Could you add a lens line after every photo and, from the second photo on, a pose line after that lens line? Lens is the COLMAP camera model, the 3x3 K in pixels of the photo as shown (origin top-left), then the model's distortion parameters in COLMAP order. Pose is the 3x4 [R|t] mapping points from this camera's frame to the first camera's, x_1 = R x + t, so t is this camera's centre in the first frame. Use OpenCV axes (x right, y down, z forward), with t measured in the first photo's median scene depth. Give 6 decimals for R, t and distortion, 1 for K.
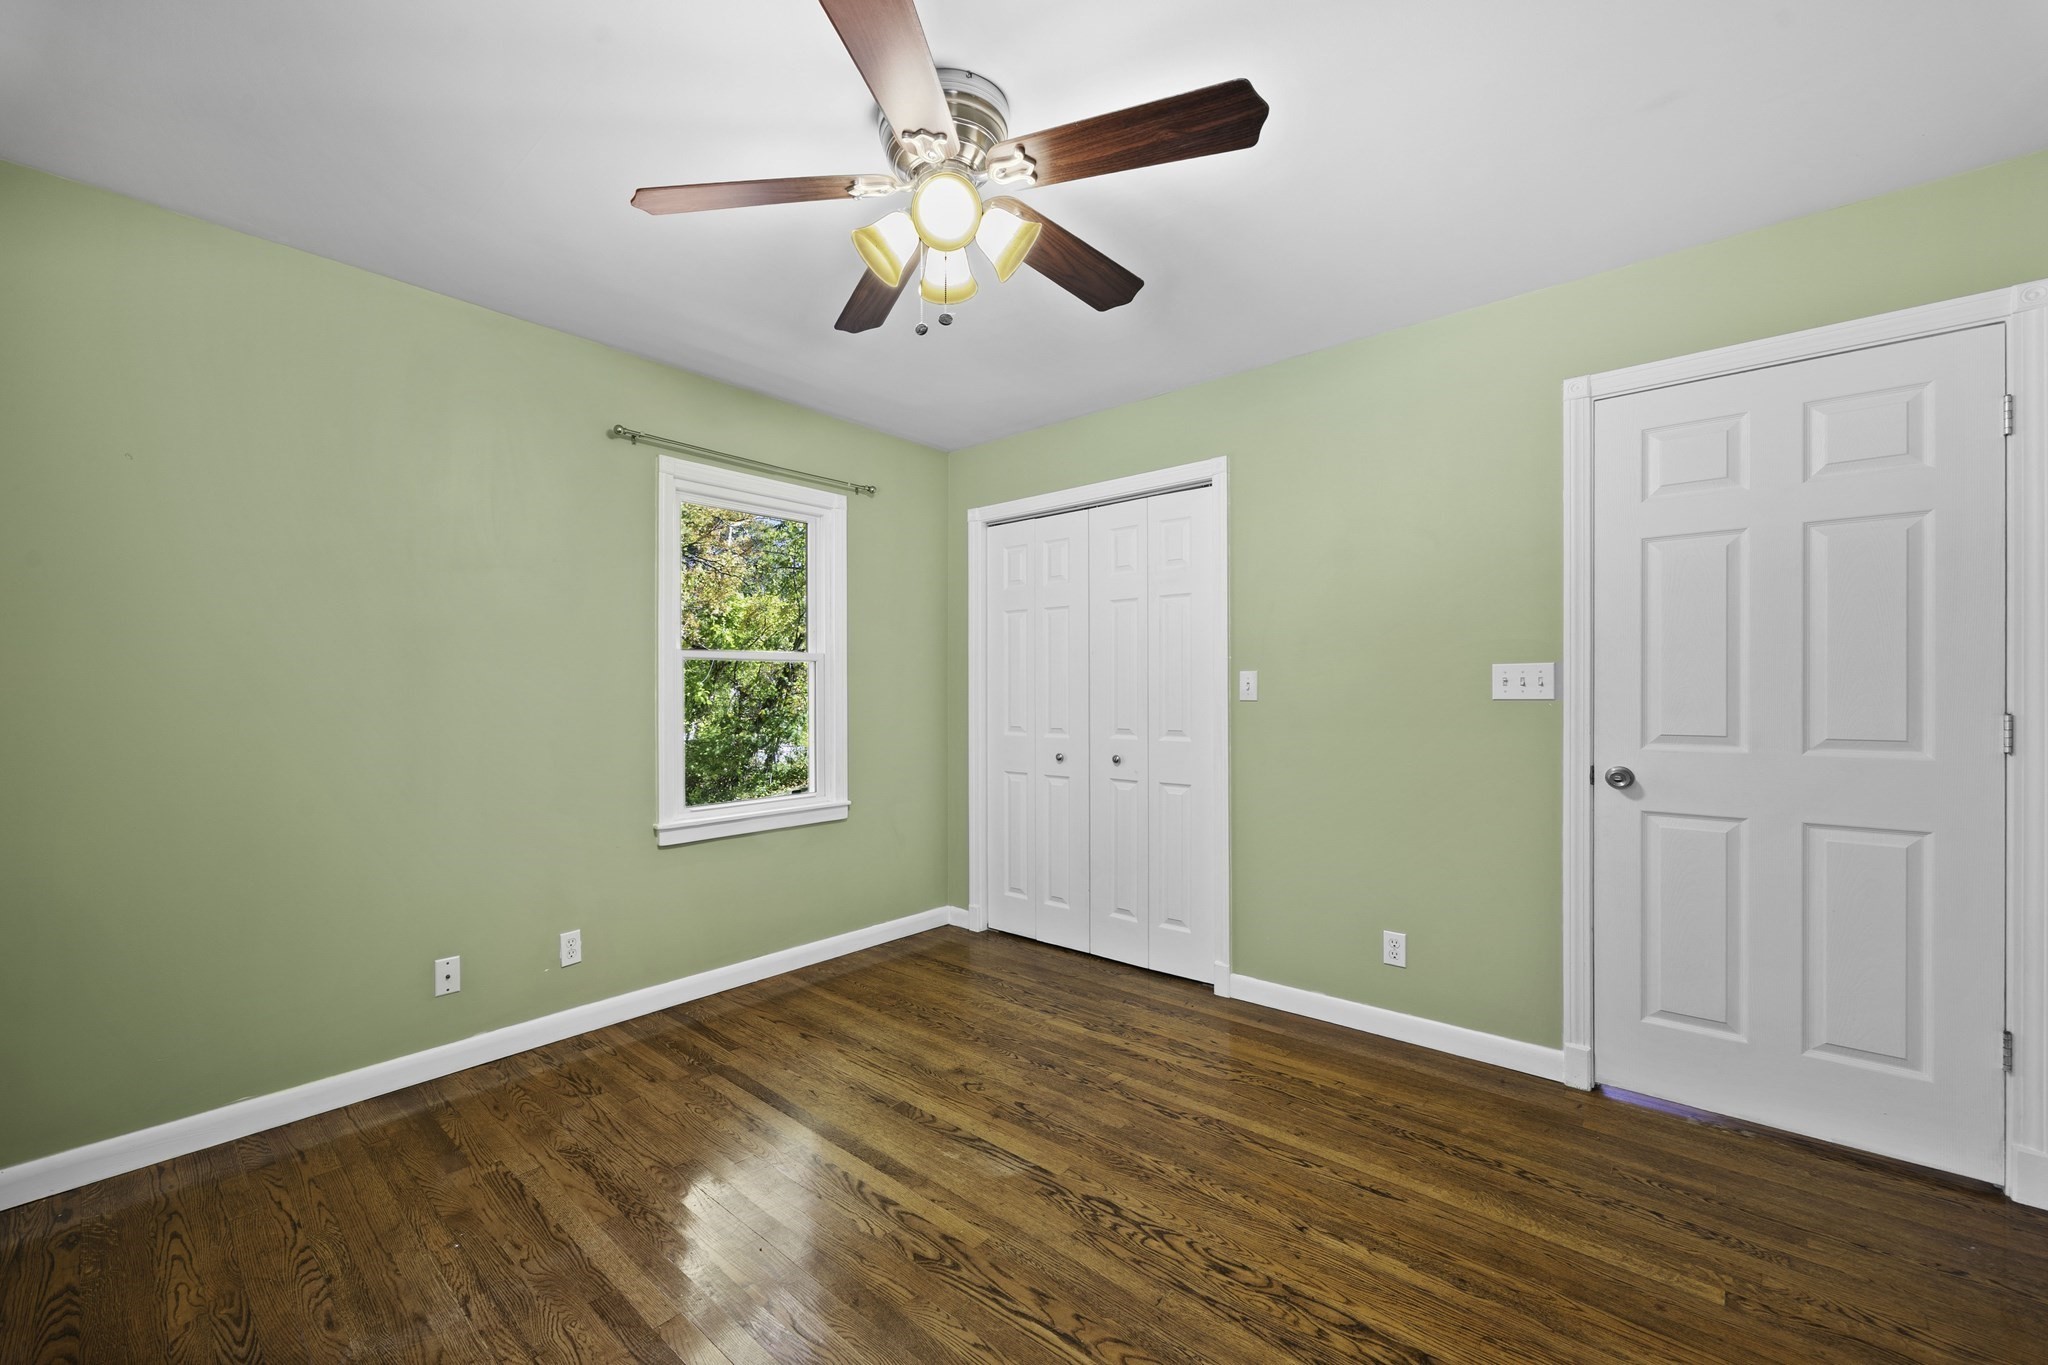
lens RADIAL K [[791.0, 0, 1026.9], [0, 791.0, 699.4], [0, 0, 1]] dist [-0.002027, 0.000610]
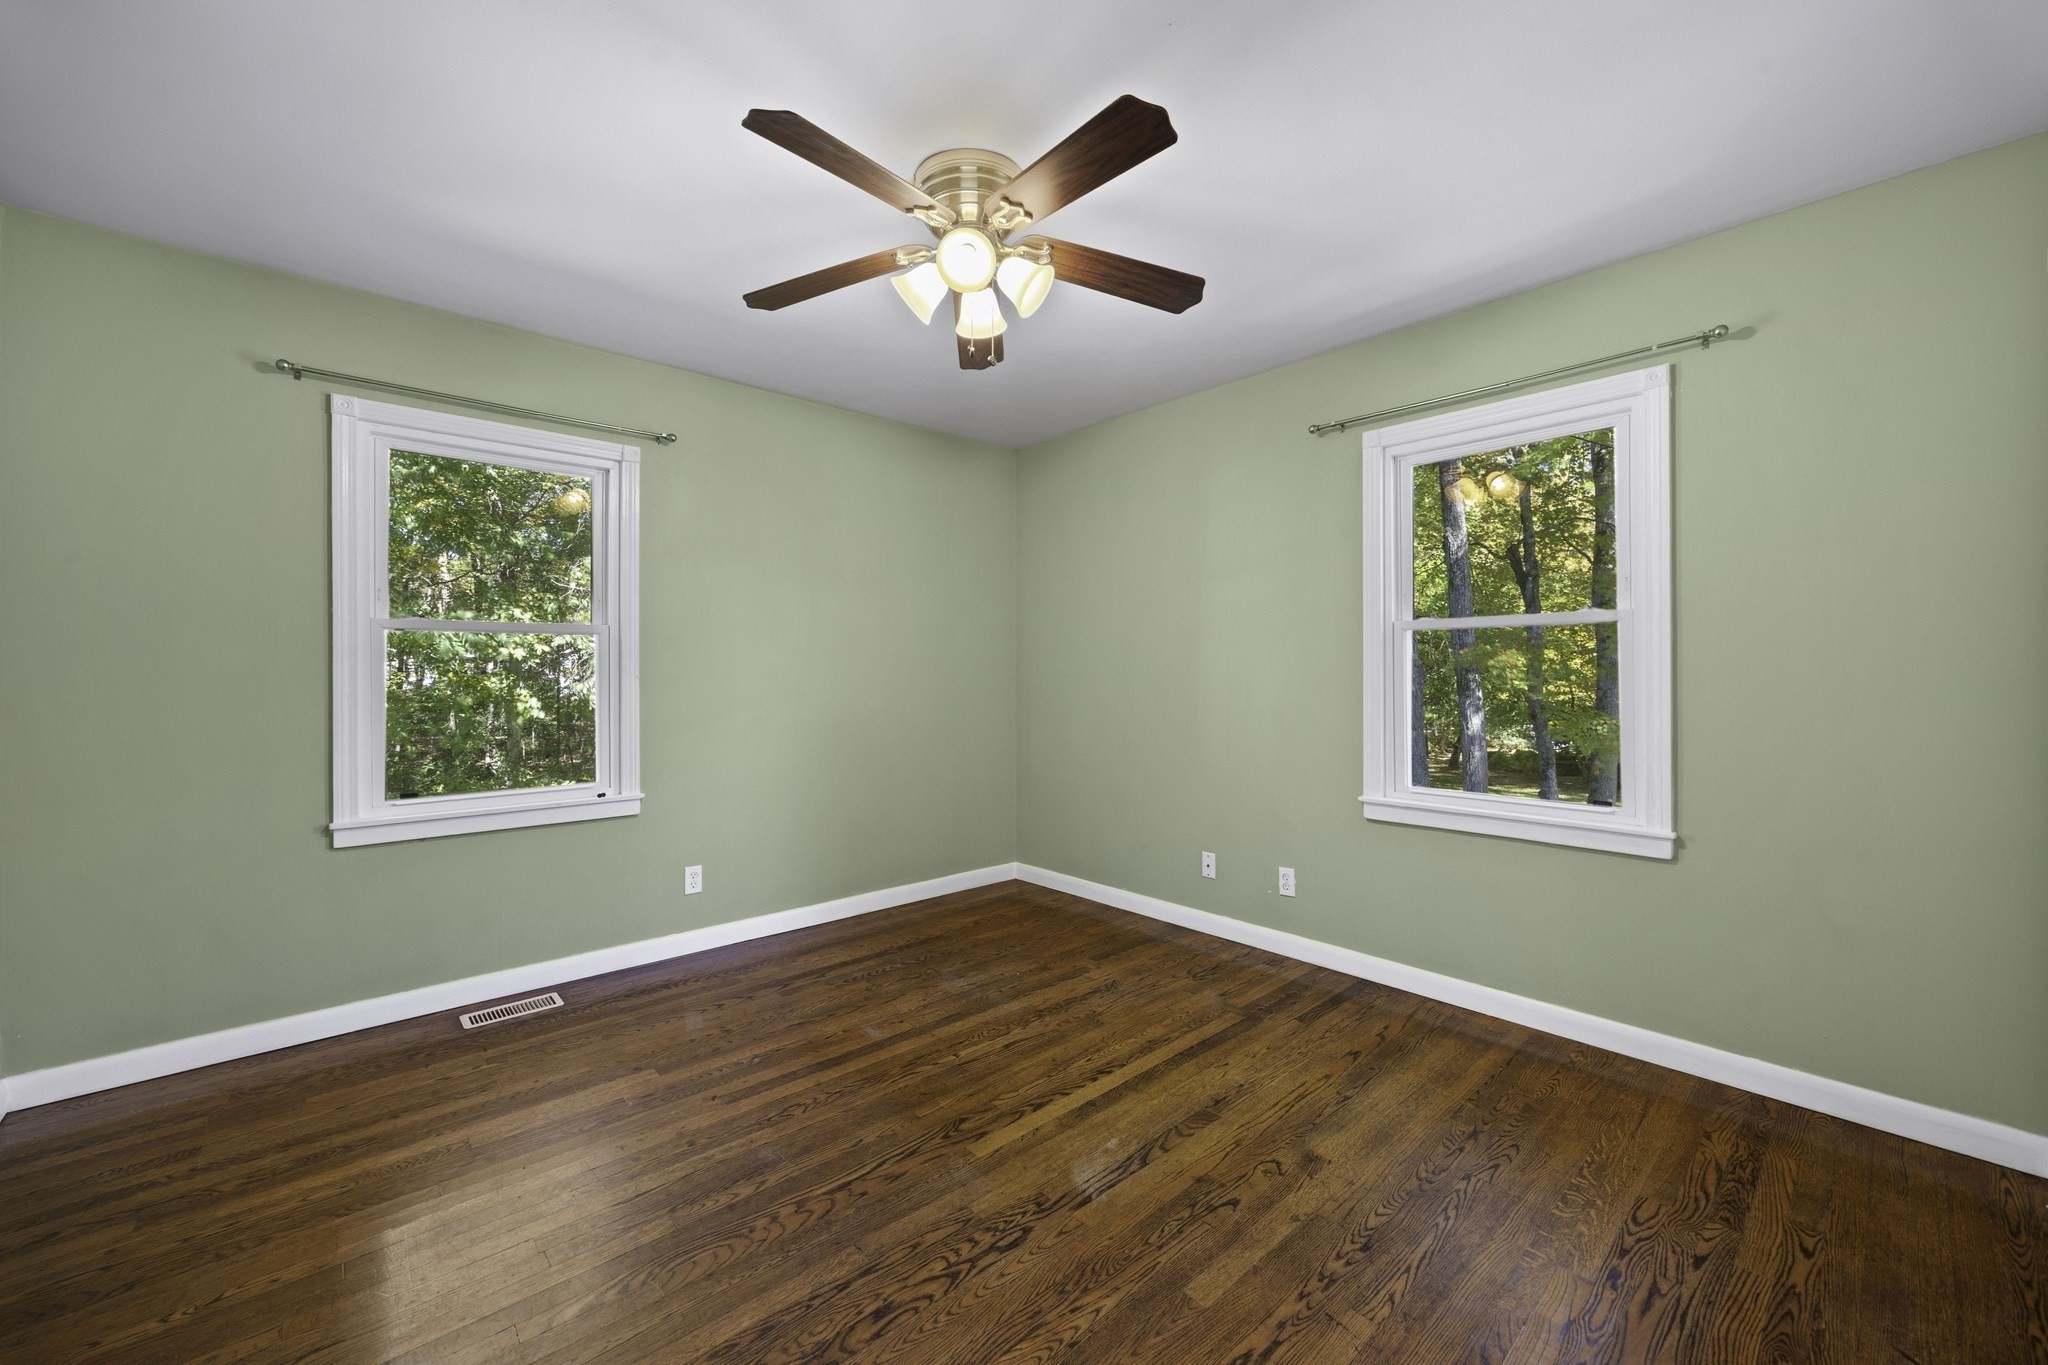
lens RADIAL K [[791.0, 0, 1011.4], [0, 791.0, 674.9], [0, 0, 1]] dist [-0.002027, 0.000610]
pose [[-0.132723, 0.009807, -0.991105, 0.778961], [-0.001247, 0.999949, 0.010062, -0.010552], [0.991152, 0.002571, -0.132703, 0.885198]]
